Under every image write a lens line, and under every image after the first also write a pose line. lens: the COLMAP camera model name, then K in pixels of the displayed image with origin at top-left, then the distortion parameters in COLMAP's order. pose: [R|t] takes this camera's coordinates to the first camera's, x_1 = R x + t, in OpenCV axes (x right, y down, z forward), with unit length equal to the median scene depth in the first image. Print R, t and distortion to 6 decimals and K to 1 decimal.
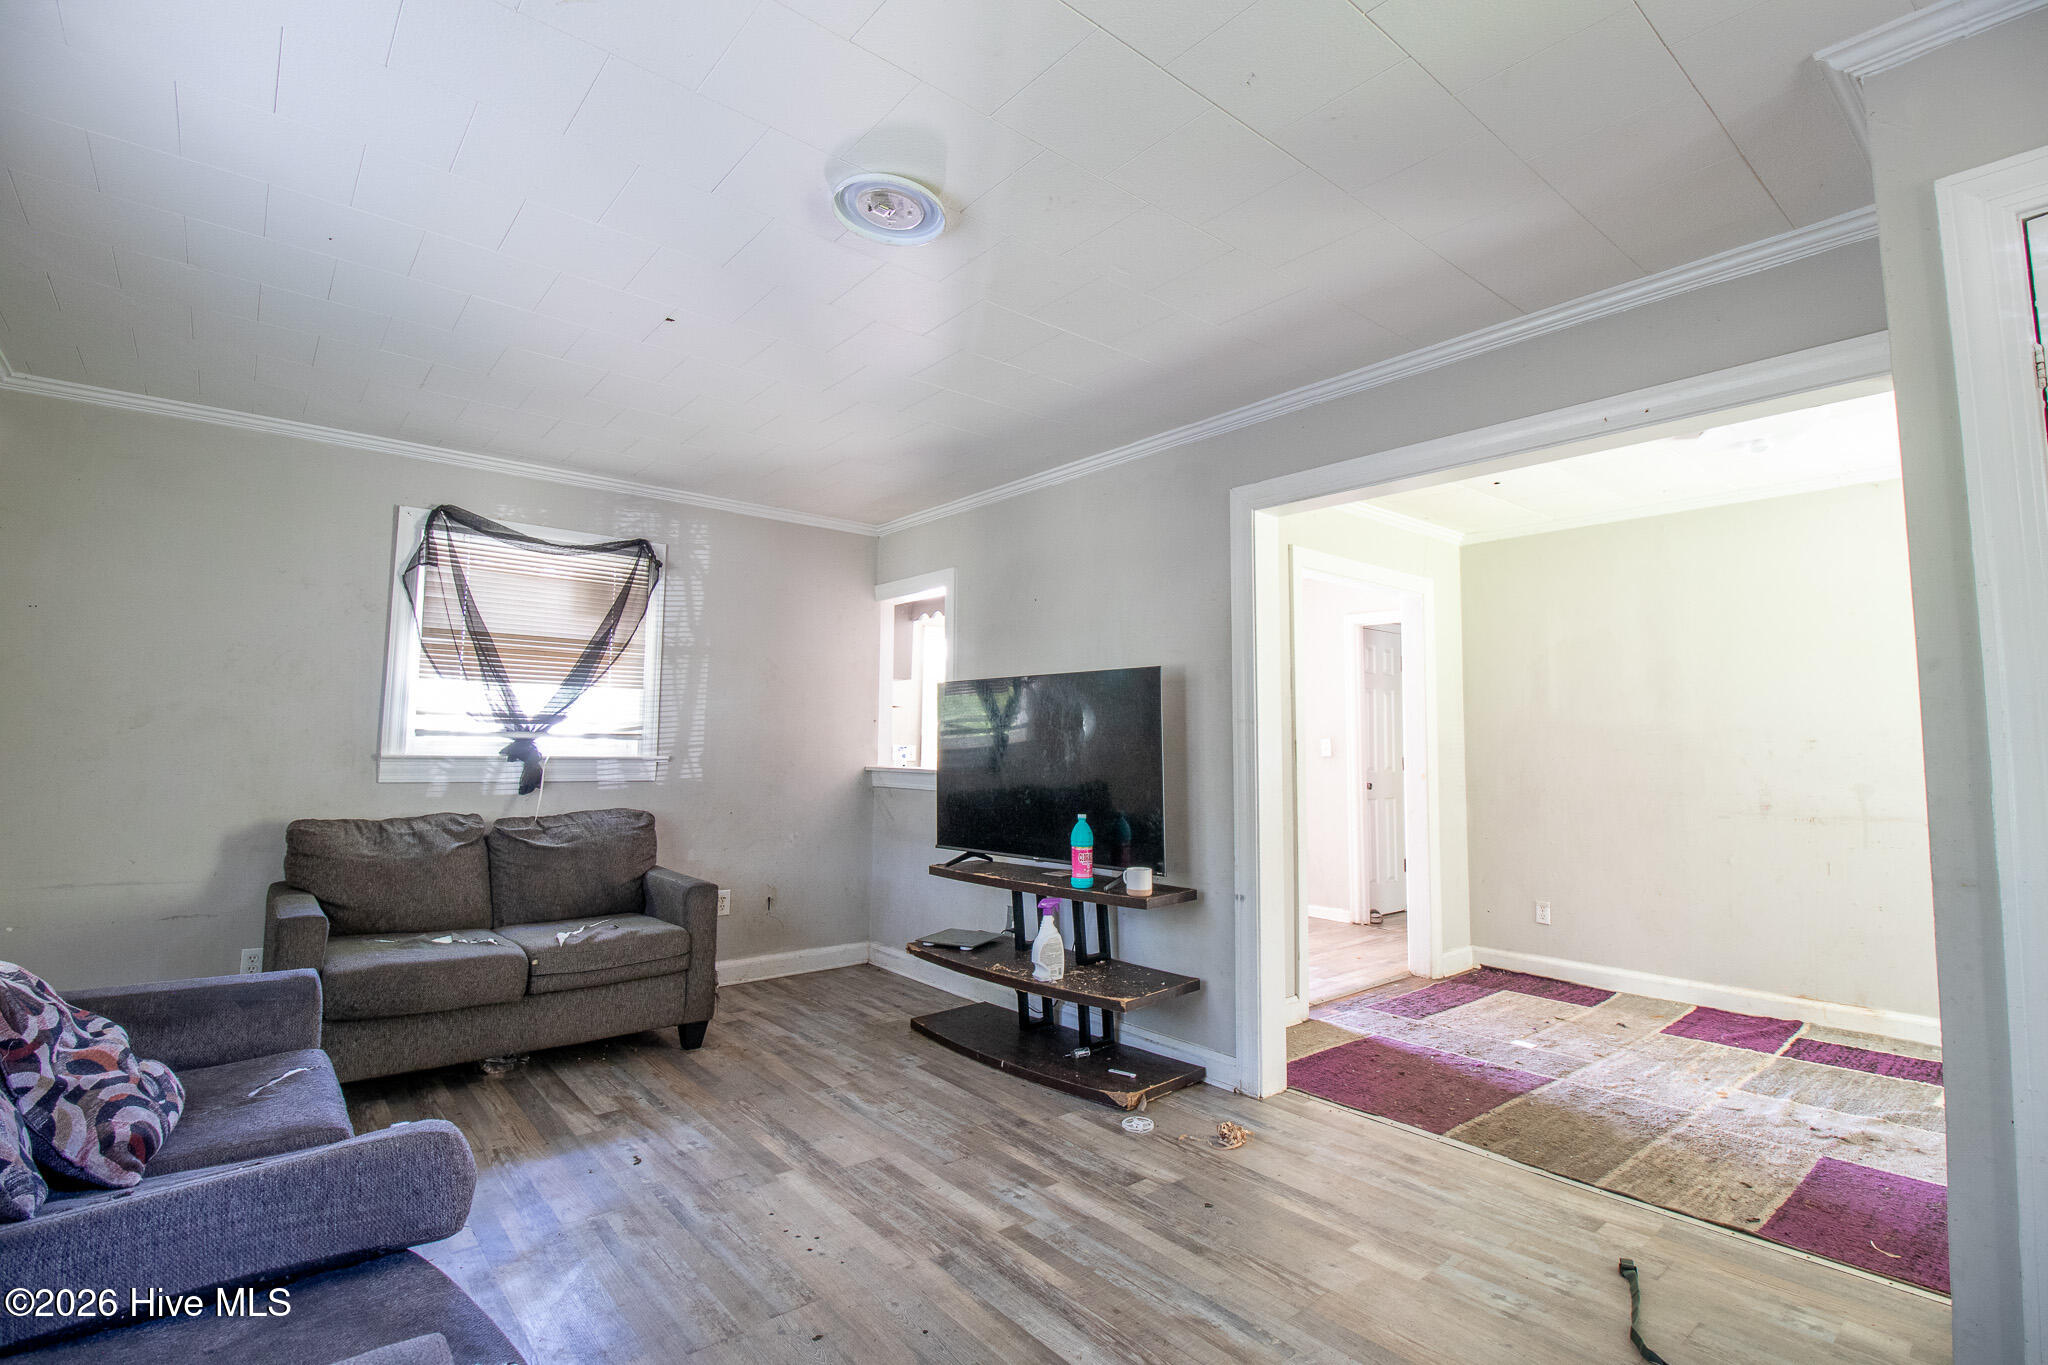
lens RADIAL K [[951.7, 0, 1029.6], [0, 951.7, 674.9], [0, 0, 1]] dist [-0.004432, -0.001624]
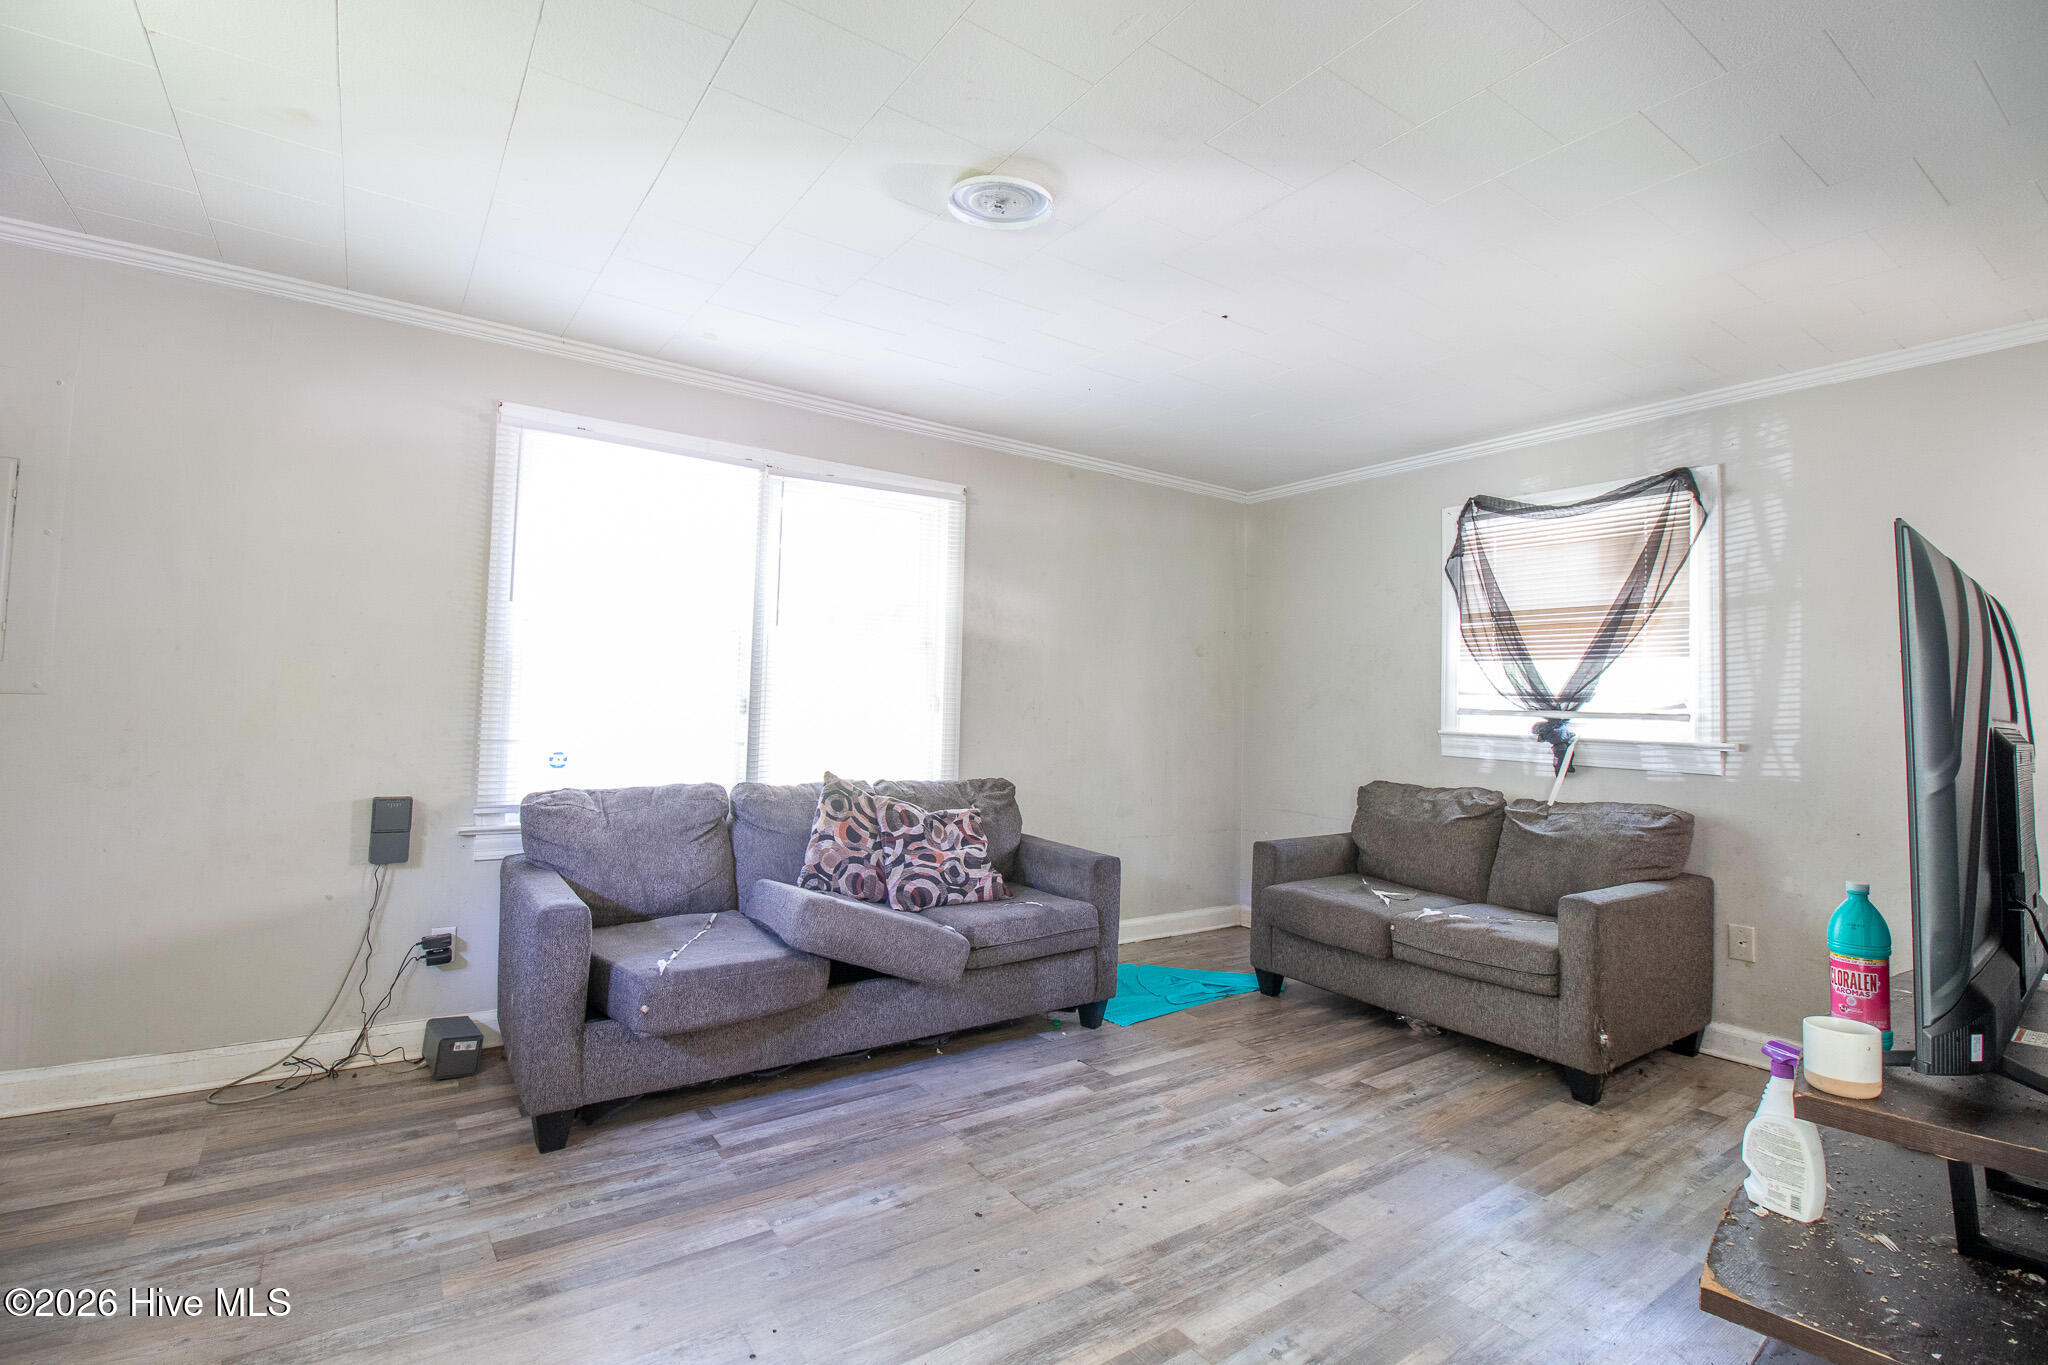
lens RADIAL K [[951.7, 0, 1029.6], [0, 951.7, 674.9], [0, 0, 1]] dist [-0.004432, -0.001624]
pose [[-0.087770, -0.045084, -0.995120, 0.472594], [0.047372, 0.997656, -0.049377, 0.047977], [0.995014, -0.051474, -0.085428, 0.587555]]
